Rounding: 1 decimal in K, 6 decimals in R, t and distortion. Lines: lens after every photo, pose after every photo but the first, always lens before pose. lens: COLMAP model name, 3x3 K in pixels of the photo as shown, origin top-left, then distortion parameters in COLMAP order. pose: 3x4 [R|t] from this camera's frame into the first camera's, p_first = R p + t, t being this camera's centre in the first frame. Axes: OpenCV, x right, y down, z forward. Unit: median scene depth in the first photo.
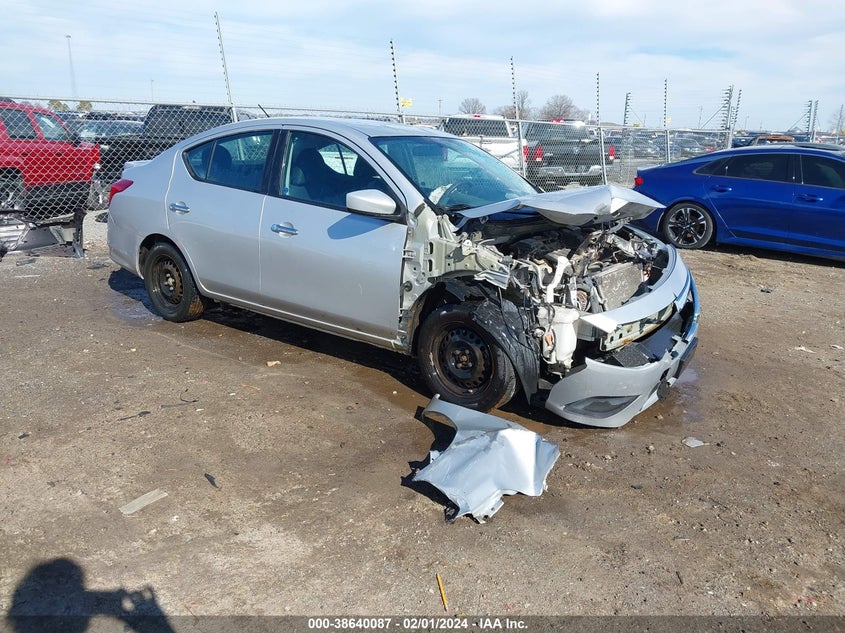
lens RADIAL K [[639.7, 0, 436.2], [0, 639.7, 317.3], [0, 0, 1]] dist [0.077824, -0.121624]
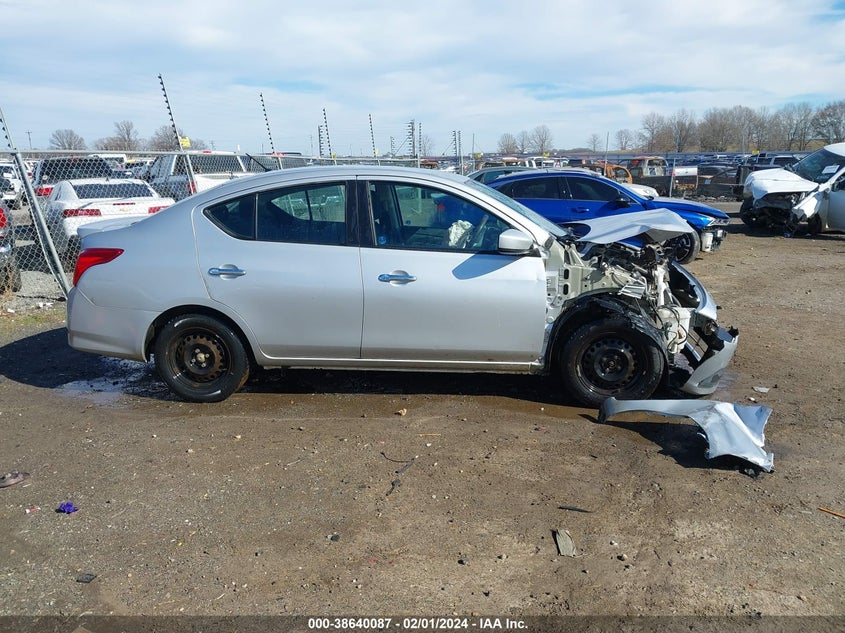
lens RADIAL K [[639.7, 0, 436.2], [0, 639.7, 317.3], [0, 0, 1]] dist [0.077824, -0.121624]
pose [[0.858737, -0.157188, 0.487712, -0.761695], [0.177763, 0.984065, 0.004164, -0.077404], [-0.480594, 0.083121, 0.872995, 0.119169]]
